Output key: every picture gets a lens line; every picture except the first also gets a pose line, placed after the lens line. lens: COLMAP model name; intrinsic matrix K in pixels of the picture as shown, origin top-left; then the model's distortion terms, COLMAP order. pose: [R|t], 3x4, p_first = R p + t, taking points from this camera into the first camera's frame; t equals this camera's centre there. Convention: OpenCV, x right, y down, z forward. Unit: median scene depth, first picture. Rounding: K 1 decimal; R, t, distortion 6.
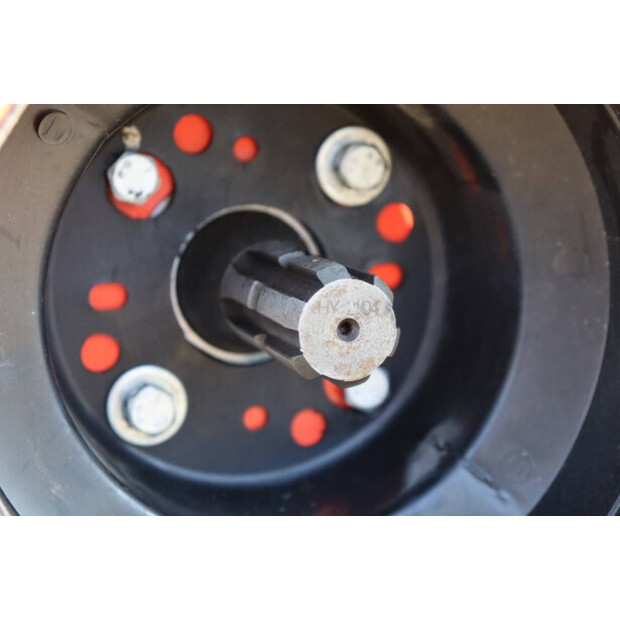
lens RADIAL K [[1825.1, 0, 310.0], [0, 1825.1, 310.0], [0, 0, 1]] dist [0.083579, 0.000000]
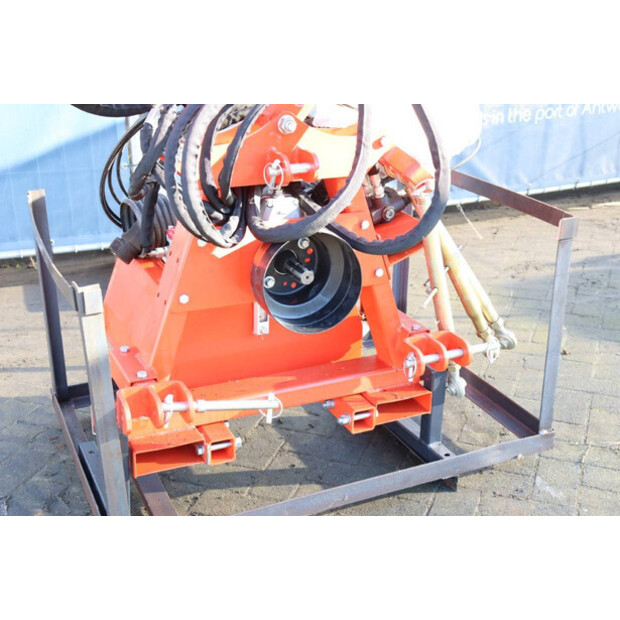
lens RADIAL K [[845.9, 0, 309.7], [0, 845.9, 310.2], [0, 0, 1]] dist [0.010508, 0.000000]
pose [[0.994155, 0.020696, 0.105965, -0.251740], [-0.036499, 0.988096, 0.149446, -0.282816], [-0.101610, -0.152440, 0.983075, -1.802888]]
